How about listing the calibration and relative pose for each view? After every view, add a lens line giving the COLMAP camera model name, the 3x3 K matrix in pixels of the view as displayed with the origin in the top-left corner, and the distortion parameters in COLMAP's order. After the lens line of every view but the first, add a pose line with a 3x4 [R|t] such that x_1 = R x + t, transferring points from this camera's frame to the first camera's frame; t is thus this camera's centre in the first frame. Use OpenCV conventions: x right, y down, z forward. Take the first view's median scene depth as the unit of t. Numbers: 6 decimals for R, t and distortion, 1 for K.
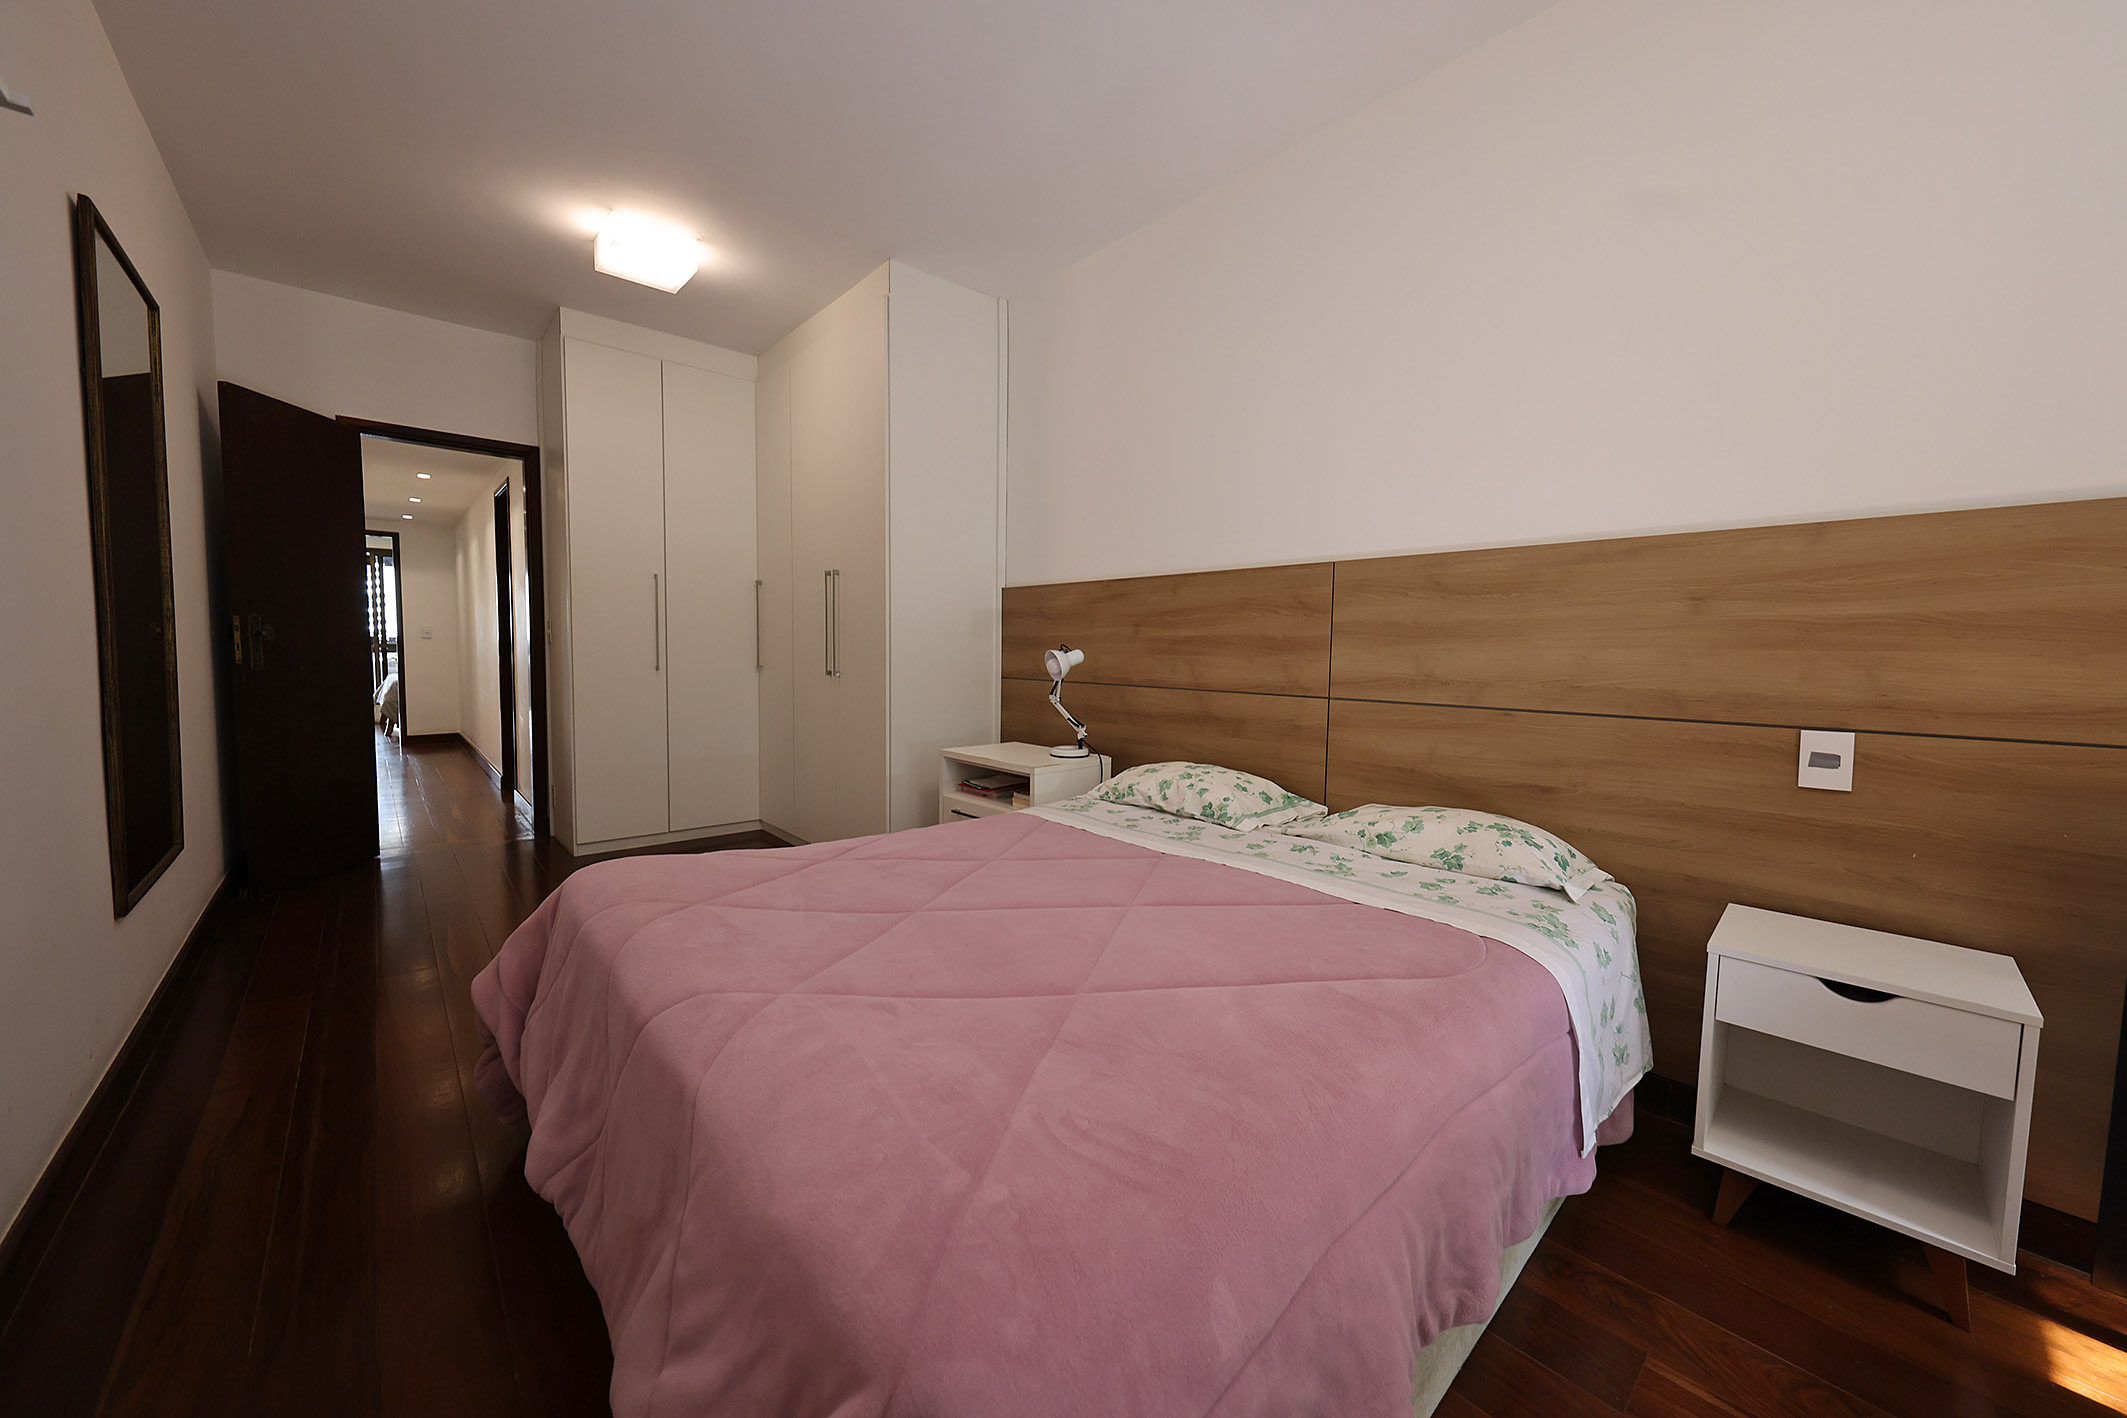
lens RADIAL K [[770.1, 0, 1062.2], [0, 770.1, 707.5], [0, 0, 1]] dist [0.005319, -0.000242]
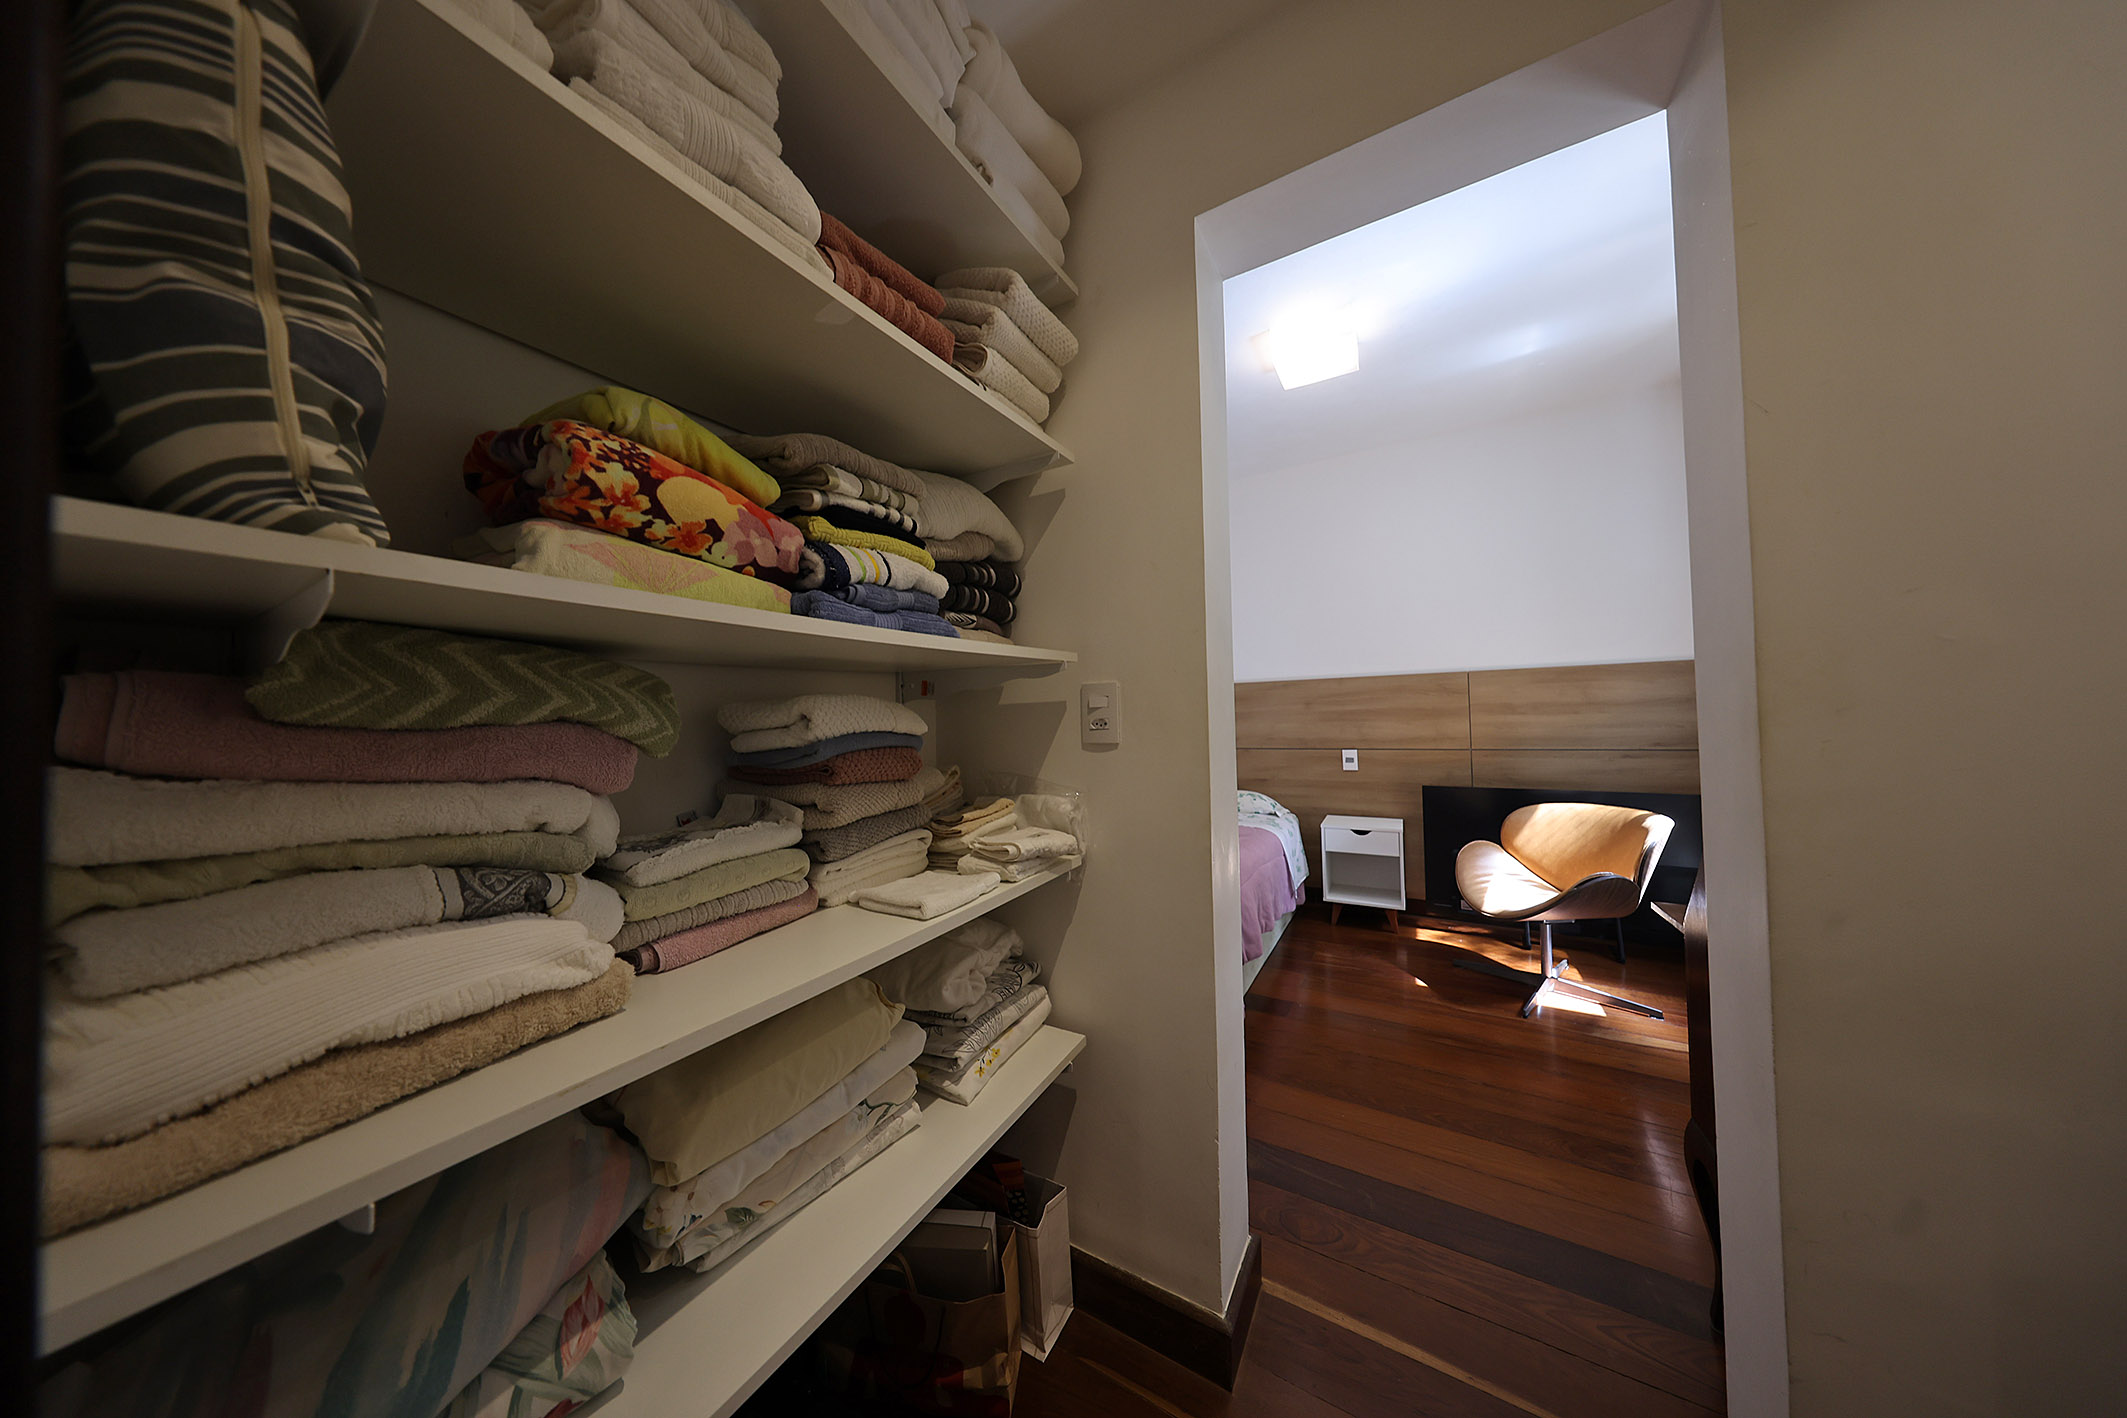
lens RADIAL K [[612.9, 0, 1057.8], [0, 612.9, 709.5], [0, 0, 1]] dist [0.001191, -0.000113]
pose [[0.955878, -0.029814, 0.292248, -0.707628], [0.055183, 0.995350, -0.078952, 0.001647], [-0.288536, 0.091596, 0.953078, -0.871834]]
